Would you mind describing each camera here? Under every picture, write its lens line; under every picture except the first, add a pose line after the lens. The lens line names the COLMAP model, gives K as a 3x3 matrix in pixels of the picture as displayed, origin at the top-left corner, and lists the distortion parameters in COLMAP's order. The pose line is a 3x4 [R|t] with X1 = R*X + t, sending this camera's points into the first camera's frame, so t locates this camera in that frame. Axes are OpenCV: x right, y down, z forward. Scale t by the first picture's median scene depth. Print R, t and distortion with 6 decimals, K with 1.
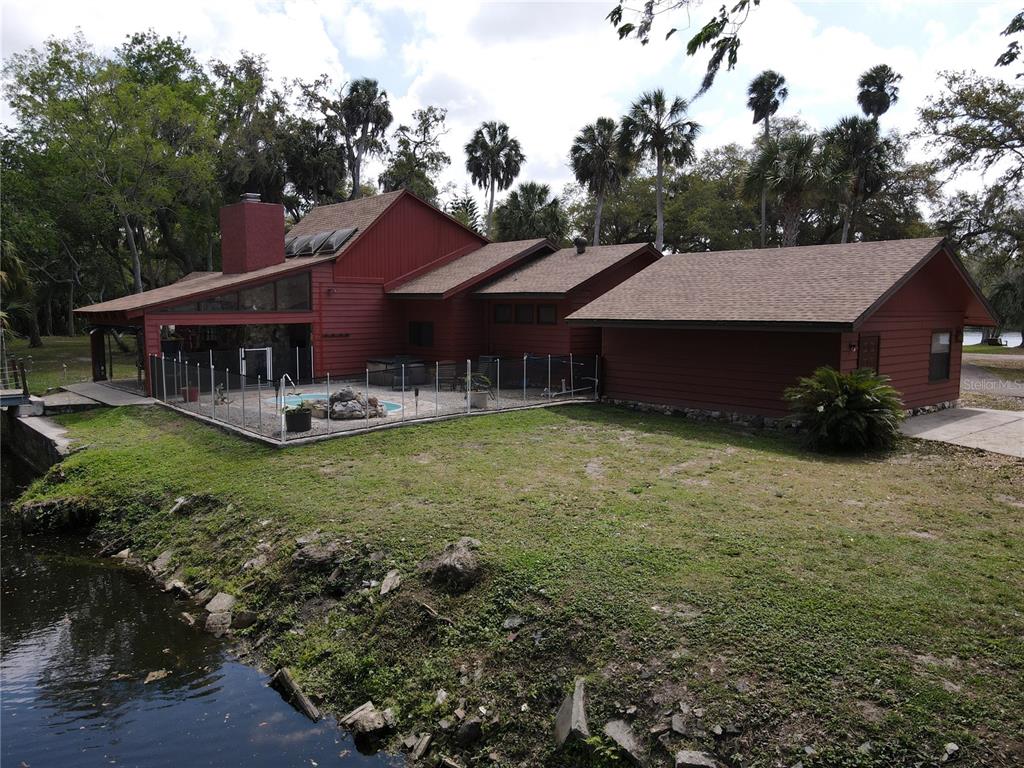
lens RADIAL K [[759.8, 0, 508.7], [0, 759.8, 384.2], [0, 0, 1]] dist [0.007454, 0.017454]
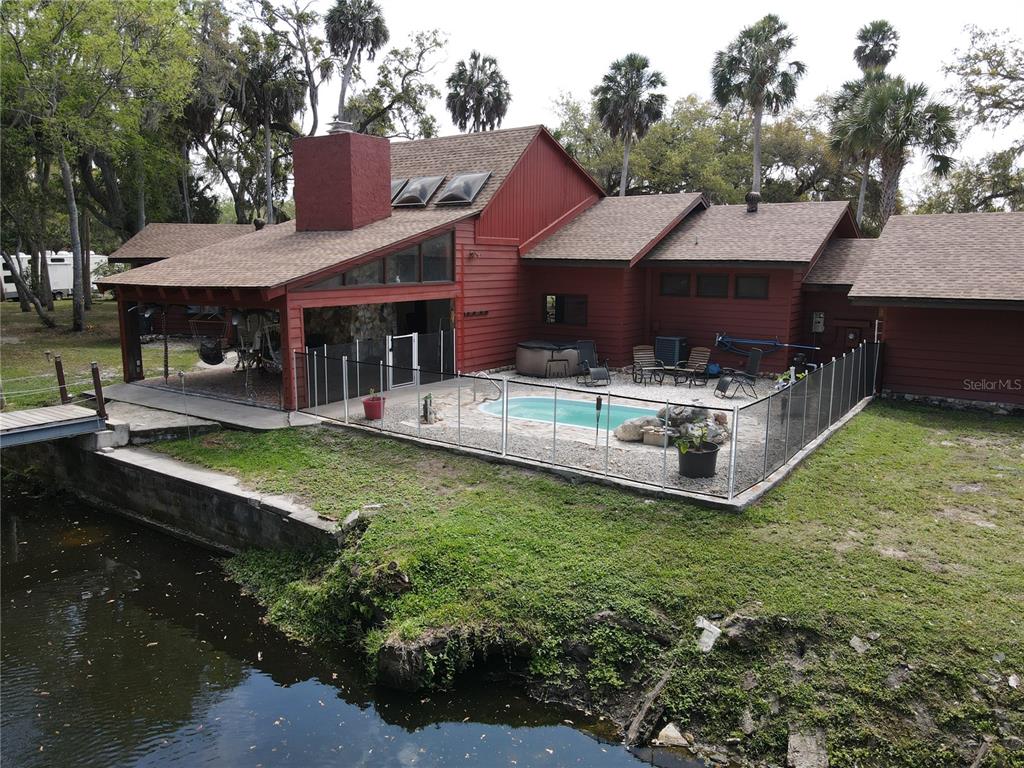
lens RADIAL K [[759.8, 0, 511.3], [0, 759.8, 379.9], [0, 0, 1]] dist [0.007454, 0.017454]
pose [[0.972235, -0.031919, 0.231818, -0.377768], [0.018642, 0.998070, 0.059240, -0.042524], [-0.233262, -0.053274, 0.970954, 0.241780]]
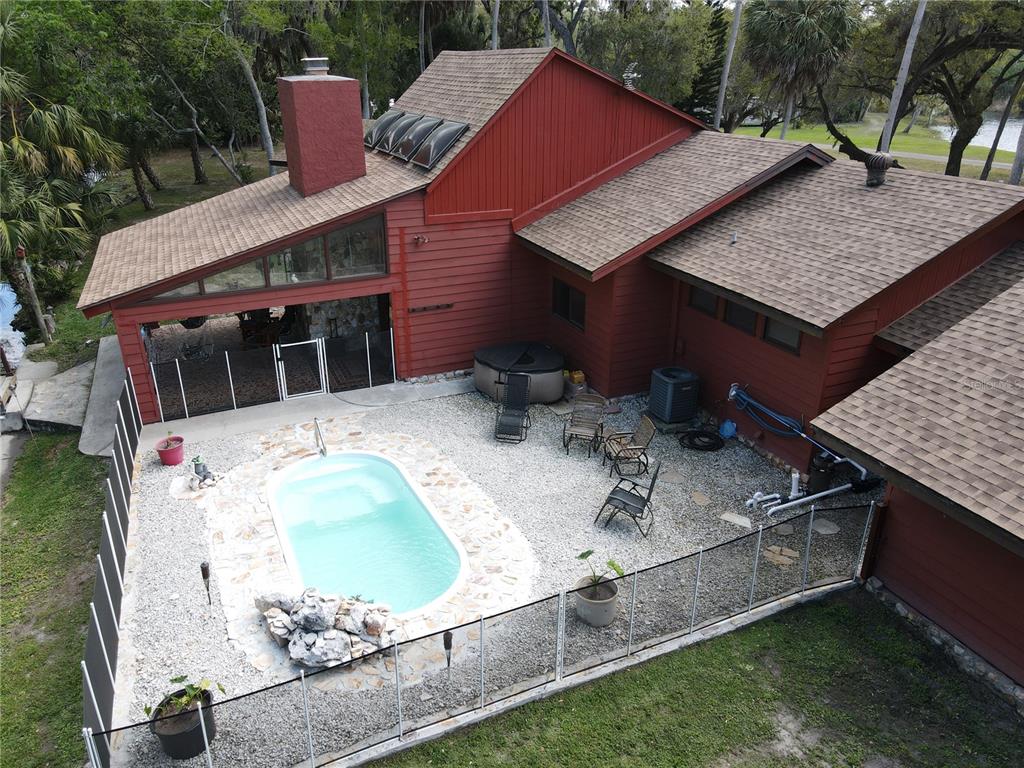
lens RADIAL K [[759.8, 0, 508.1], [0, 759.8, 384.7], [0, 0, 1]] dist [0.007454, 0.017454]
pose [[0.949620, 0.119534, -0.289712, 0.026252], [-0.025763, 0.951052, 0.307954, -0.202641], [0.312342, -0.284975, 0.906218, 0.431097]]
